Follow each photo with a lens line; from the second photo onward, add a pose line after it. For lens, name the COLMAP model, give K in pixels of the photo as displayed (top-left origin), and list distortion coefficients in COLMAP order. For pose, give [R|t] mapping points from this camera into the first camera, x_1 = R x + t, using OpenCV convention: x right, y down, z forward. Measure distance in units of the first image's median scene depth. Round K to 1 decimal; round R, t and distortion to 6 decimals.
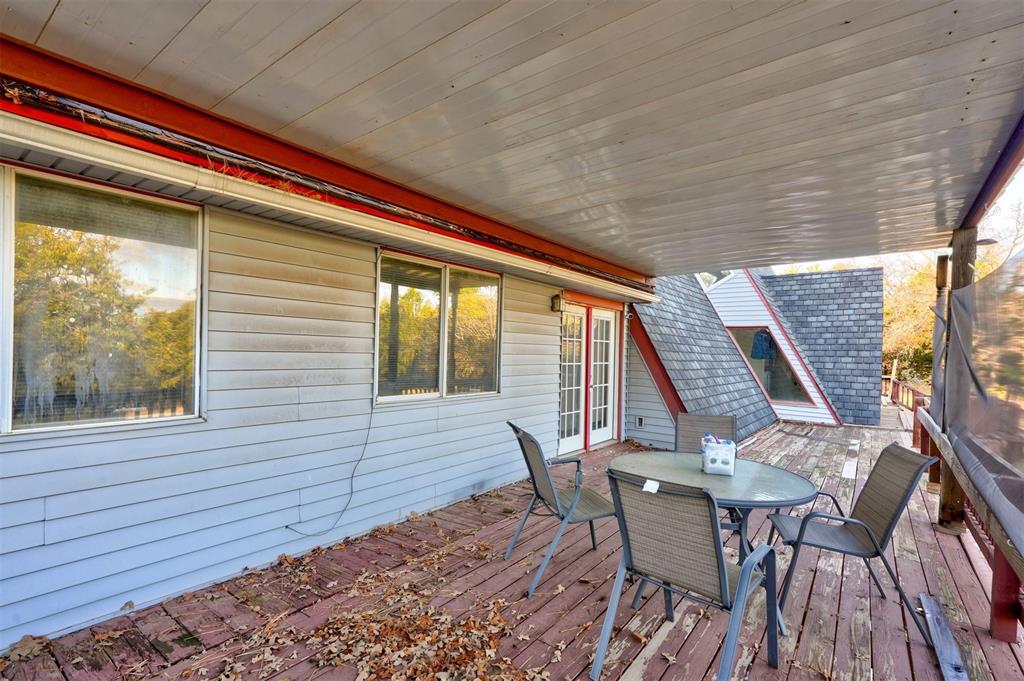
lens RADIAL K [[477.6, 0, 513.7], [0, 477.6, 350.4], [0, 0, 1]] dist [-0.011126, 0.004117]
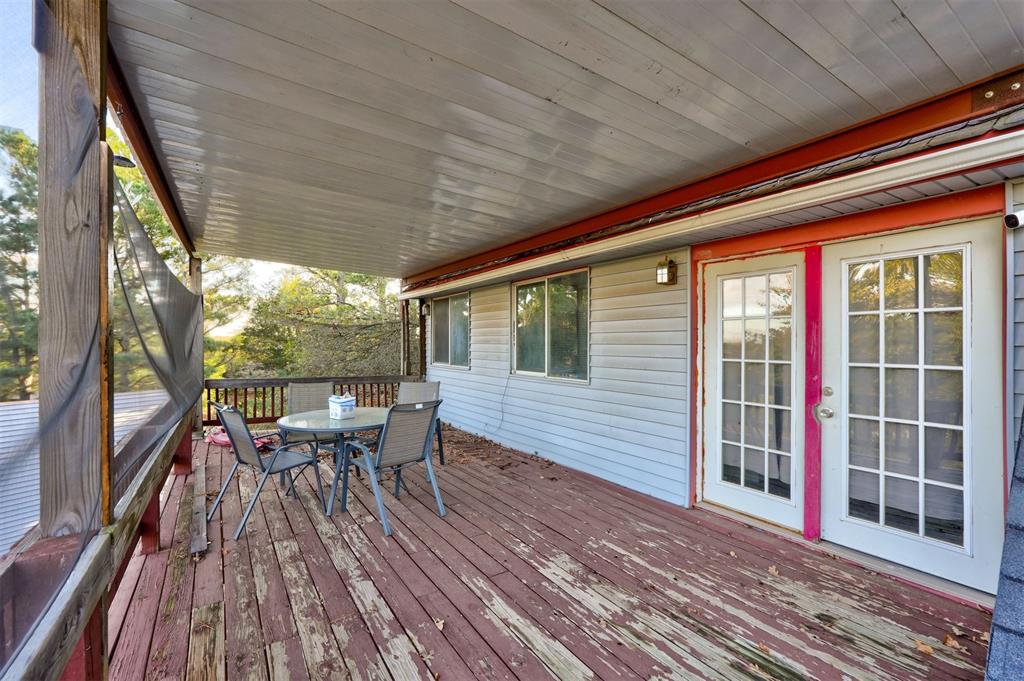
lens RADIAL K [[459.4, 0, 513.5], [0, 459.4, 339.2], [0, 0, 1]] dist [0.001223, 0.000128]
pose [[-0.345704, -0.027433, -0.937942, 0.264528], [-0.006880, 0.999620, -0.026701, 0.006735], [0.938318, -0.002778, -0.345762, 0.332041]]
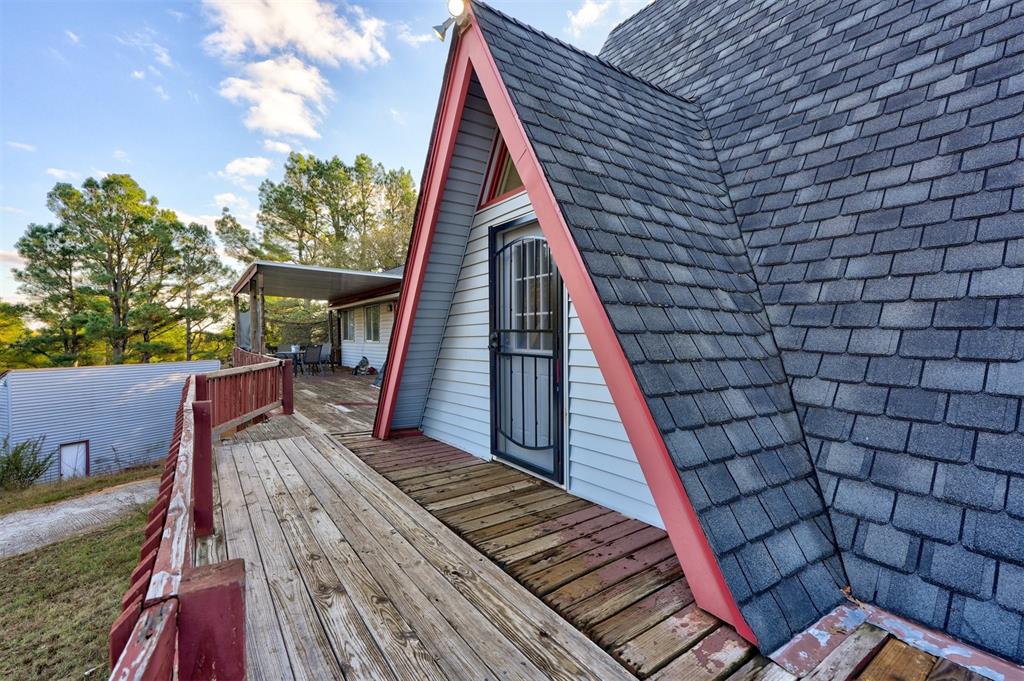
lens RADIAL K [[452.2, 0, 510.1], [0, 452.2, 337.9], [0, 0, 1]] dist [-0.001498, -0.000252]
pose [[-0.299812, -0.008907, -0.953957, 0.699317], [0.007650, 0.999902, -0.011740, 0.028818], [0.953968, -0.010817, -0.299715, 0.748469]]
